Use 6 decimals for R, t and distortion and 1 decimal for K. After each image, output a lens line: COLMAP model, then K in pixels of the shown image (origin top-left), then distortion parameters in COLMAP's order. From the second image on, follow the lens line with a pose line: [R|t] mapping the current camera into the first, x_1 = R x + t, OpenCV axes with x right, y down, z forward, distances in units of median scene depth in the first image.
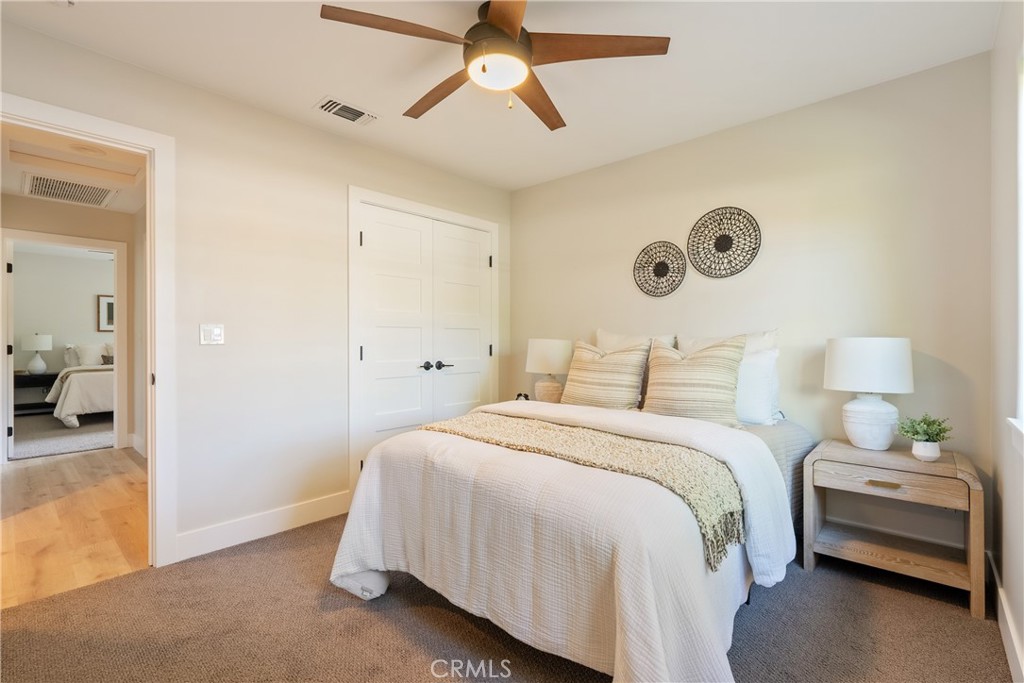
lens RADIAL K [[466.1, 0, 512.8], [0, 466.1, 332.0], [0, 0, 1]] dist [-0.003438, 0.001159]
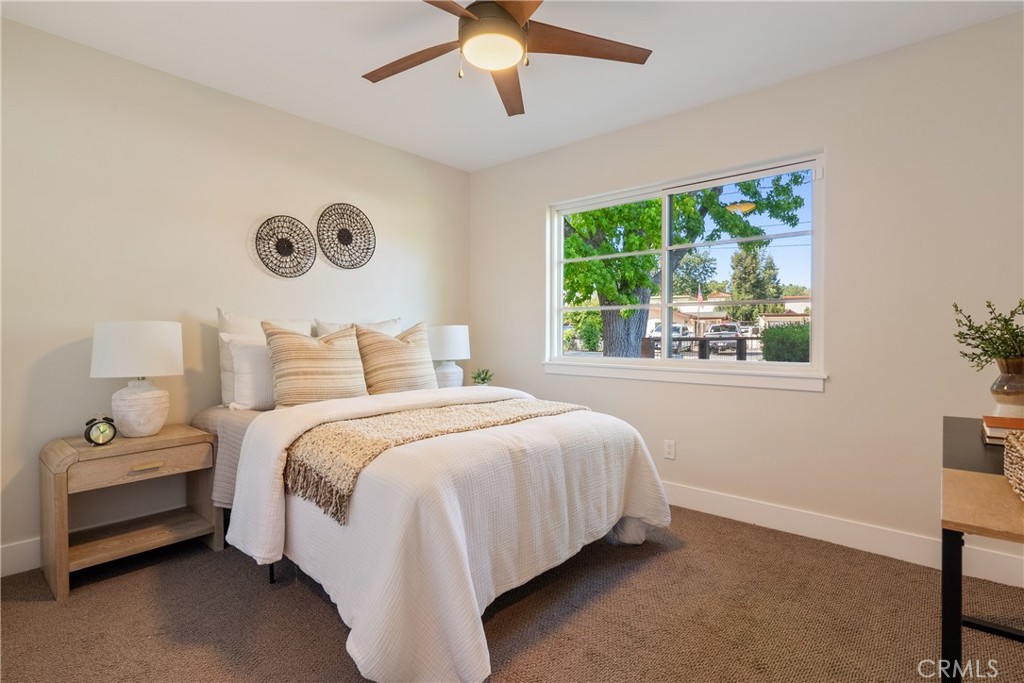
lens RADIAL K [[494.7, 0, 512.2], [0, 494.7, 332.0], [0, 0, 1]] dist [-0.000982, -0.000094]
pose [[-0.020544, 0.001284, 0.999788, -0.762869], [-0.018060, 0.999836, -0.001655, 0.027833], [-0.999626, -0.018090, -0.020517, 0.682207]]
